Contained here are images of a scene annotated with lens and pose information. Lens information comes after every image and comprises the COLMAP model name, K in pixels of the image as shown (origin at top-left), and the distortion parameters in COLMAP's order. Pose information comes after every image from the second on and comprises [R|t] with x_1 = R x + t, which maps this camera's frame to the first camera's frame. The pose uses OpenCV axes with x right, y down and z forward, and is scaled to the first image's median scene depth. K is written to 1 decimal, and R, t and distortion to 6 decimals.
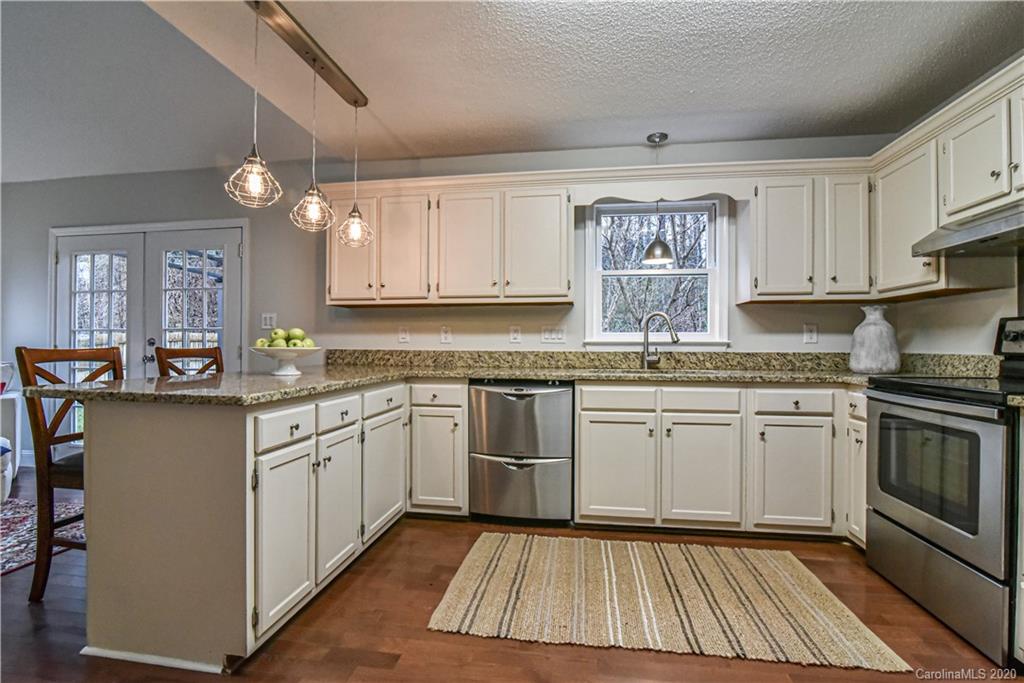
lens RADIAL K [[469.2, 0, 513.7], [0, 469.2, 338.5], [0, 0, 1]] dist [-0.012569, 0.000414]
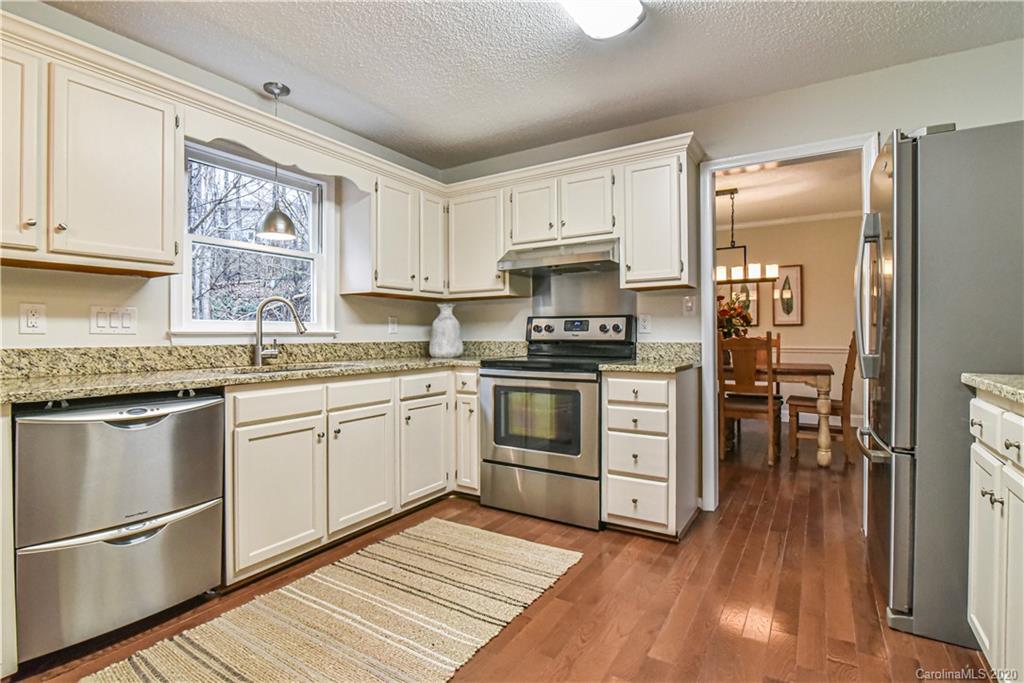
lens RADIAL K [[480.3, 0, 498.1], [0, 480.3, 332.6], [0, 0, 1]] dist [-0.015508, -0.000129]
pose [[0.429552, -0.000496, 0.903042, -0.336180], [-0.006501, 0.999972, 0.003641, 0.002535], [-0.903019, -0.007435, 0.429537, 0.311820]]
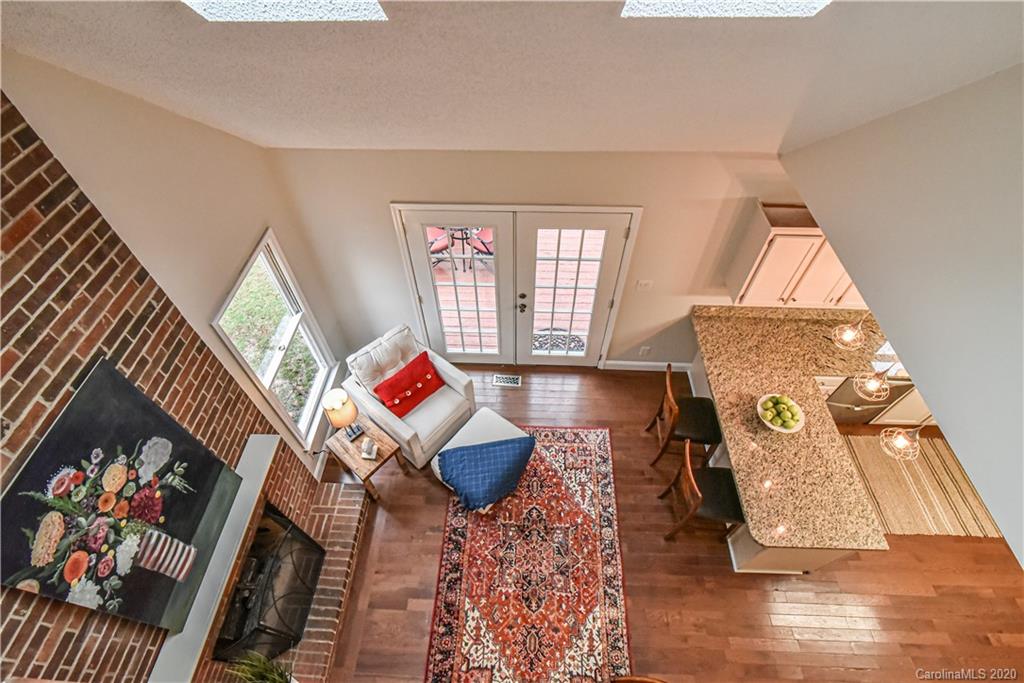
lens RADIAL K [[469.2, 0, 513.7], [0, 469.2, 338.5], [0, 0, 1]] dist [-0.012569, 0.000414]
pose [[0.993990, -0.084263, 0.069877, -1.250886], [-0.001651, 0.626728, 0.779236, -1.138591], [-0.109454, -0.774668, 0.622823, 0.313211]]
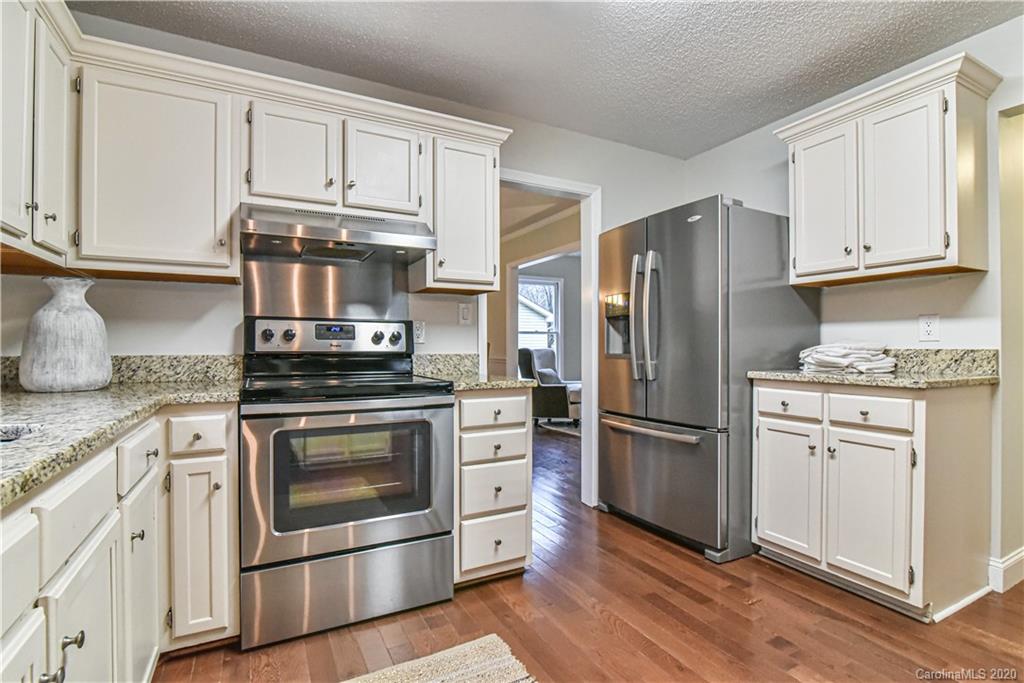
lens RADIAL K [[482.5, 0, 488.9], [0, 482.5, 345.3], [0, 0, 1]] dist [-0.019947, -0.000183]
pose [[-0.563807, -0.001447, 0.825905, -0.043379], [-0.012102, 0.999906, -0.006510, 0.013836], [-0.825818, -0.013665, -0.563771, 0.887467]]
